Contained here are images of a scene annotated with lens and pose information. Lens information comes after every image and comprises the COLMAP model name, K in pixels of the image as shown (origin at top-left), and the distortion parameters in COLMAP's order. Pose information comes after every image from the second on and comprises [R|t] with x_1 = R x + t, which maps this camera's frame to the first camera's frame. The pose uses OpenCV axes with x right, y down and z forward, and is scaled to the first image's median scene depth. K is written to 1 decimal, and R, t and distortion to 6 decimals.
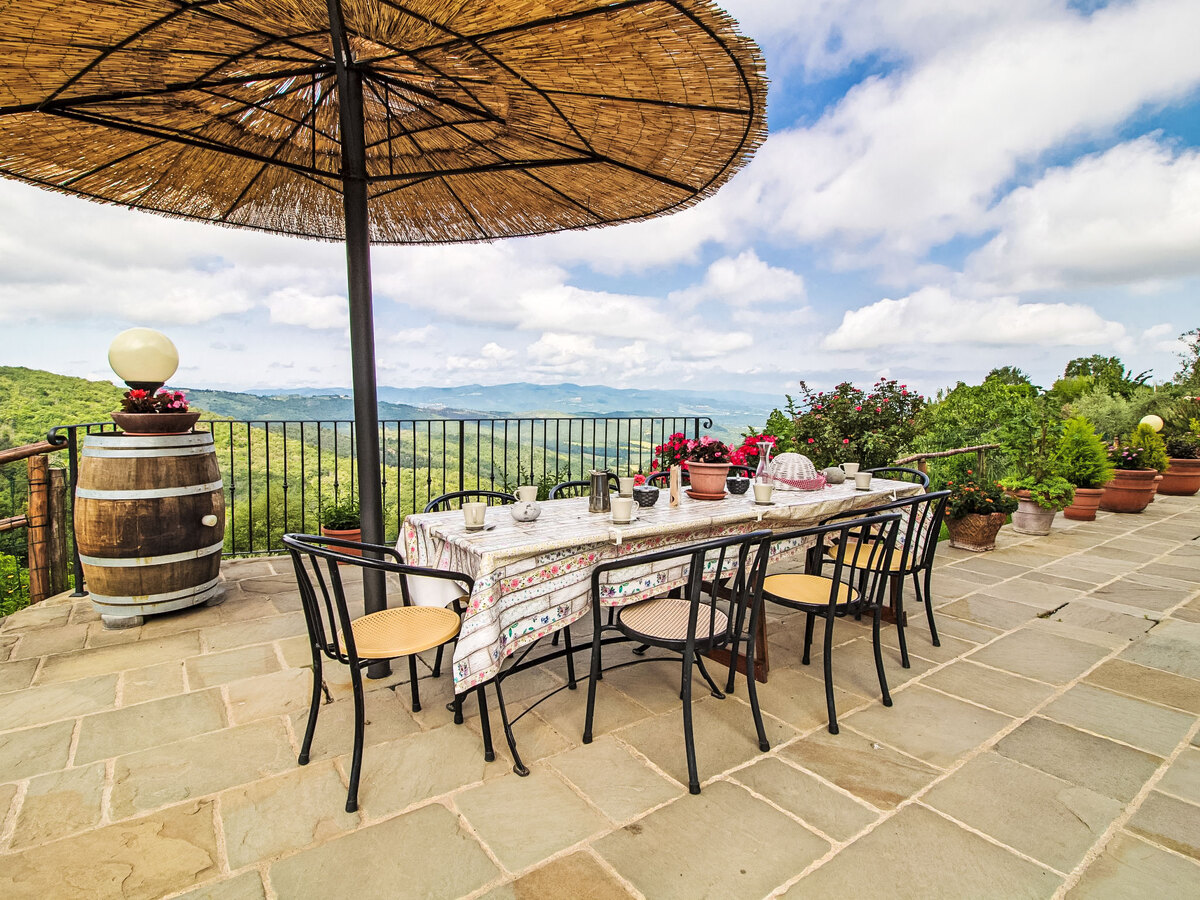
lens RADIAL K [[642.2, 0, 598.4], [0, 642.2, 444.9], [0, 0, 1]] dist [-0.003906, -0.010916]
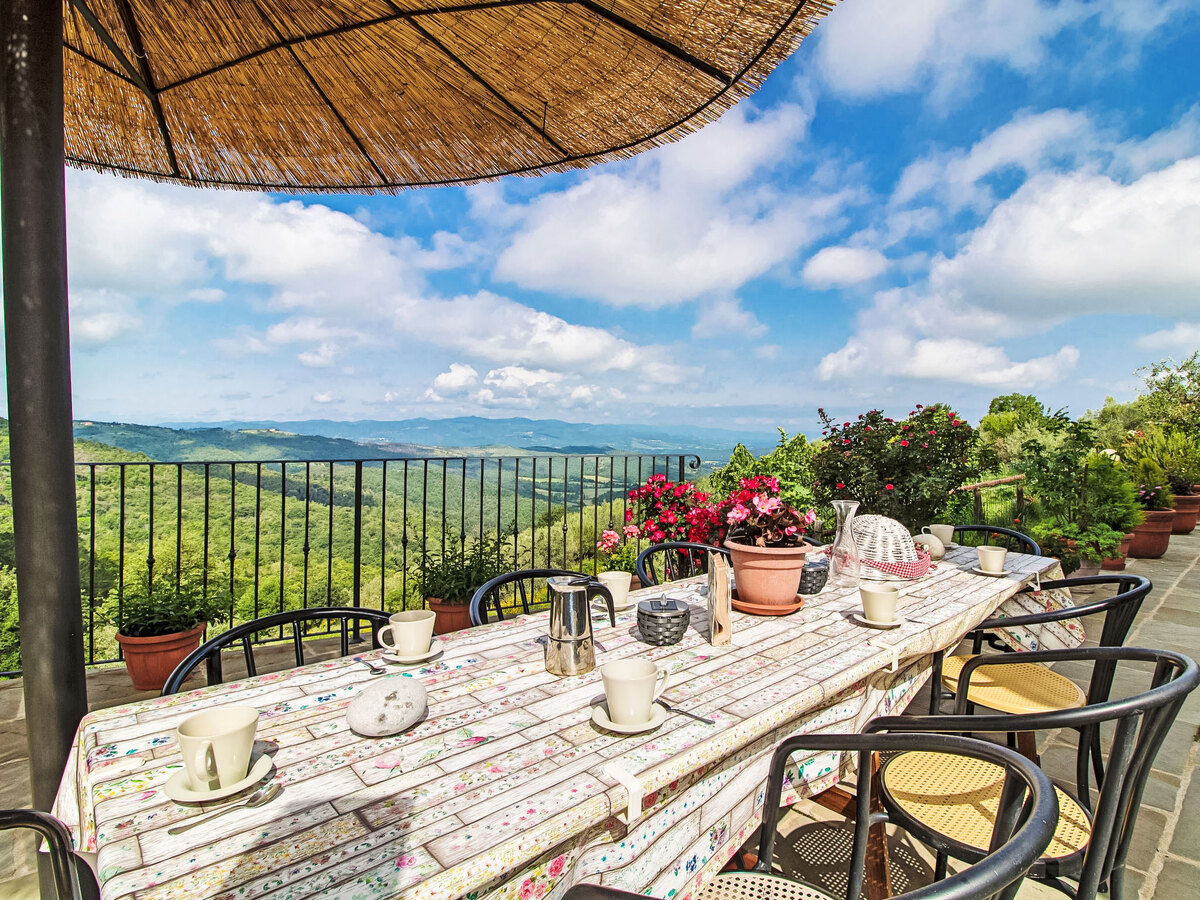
lens RADIAL K [[582.0, 0, 635.0], [0, 582.0, 440.7], [0, 0, 1]] dist [-0.017217, -0.000264]
pose [[0.989353, -0.000073, 0.145532, -0.008086], [0.008794, 0.998203, -0.059282, -0.021693], [-0.145267, 0.059930, 0.987576, 0.360139]]
